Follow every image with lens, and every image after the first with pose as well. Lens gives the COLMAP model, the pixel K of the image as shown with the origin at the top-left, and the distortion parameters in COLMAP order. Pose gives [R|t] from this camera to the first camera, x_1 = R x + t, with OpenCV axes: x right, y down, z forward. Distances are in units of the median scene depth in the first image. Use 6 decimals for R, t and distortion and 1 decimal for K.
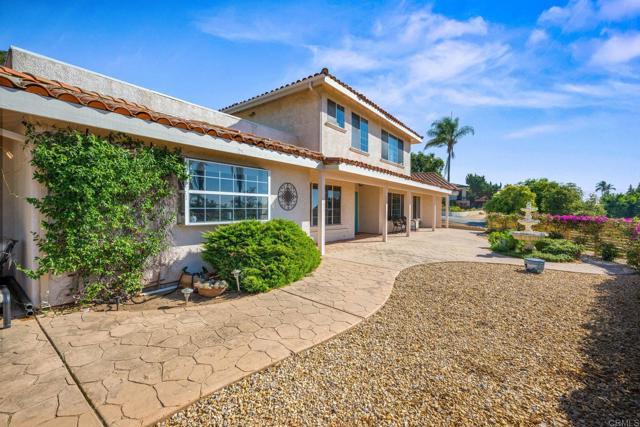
lens RADIAL K [[265.4, 0, 320.0], [0, 265.4, 213.5], [0, 0, 1]] dist [0.000328, -0.009939]
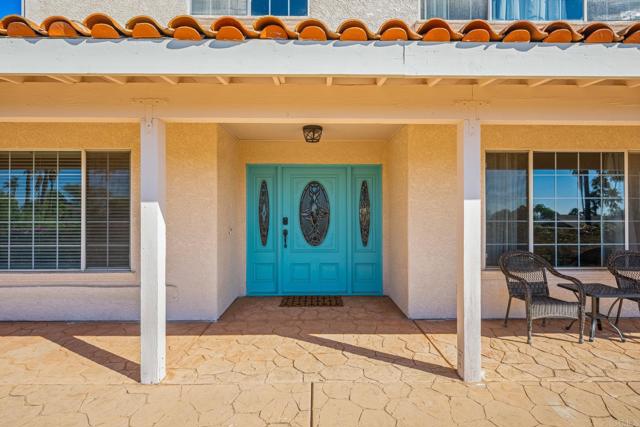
lens RADIAL K [[350.8, 0, 320.0], [0, 350.8, 213.5], [0, 0, 1]] dist [0.000095, -0.000021]
pose [[0.609085, 0.001691, -0.793103, 0.104023], [-0.011685, 0.999908, -0.006842, -0.005300], [0.793019, 0.013435, 0.609049, 0.169936]]
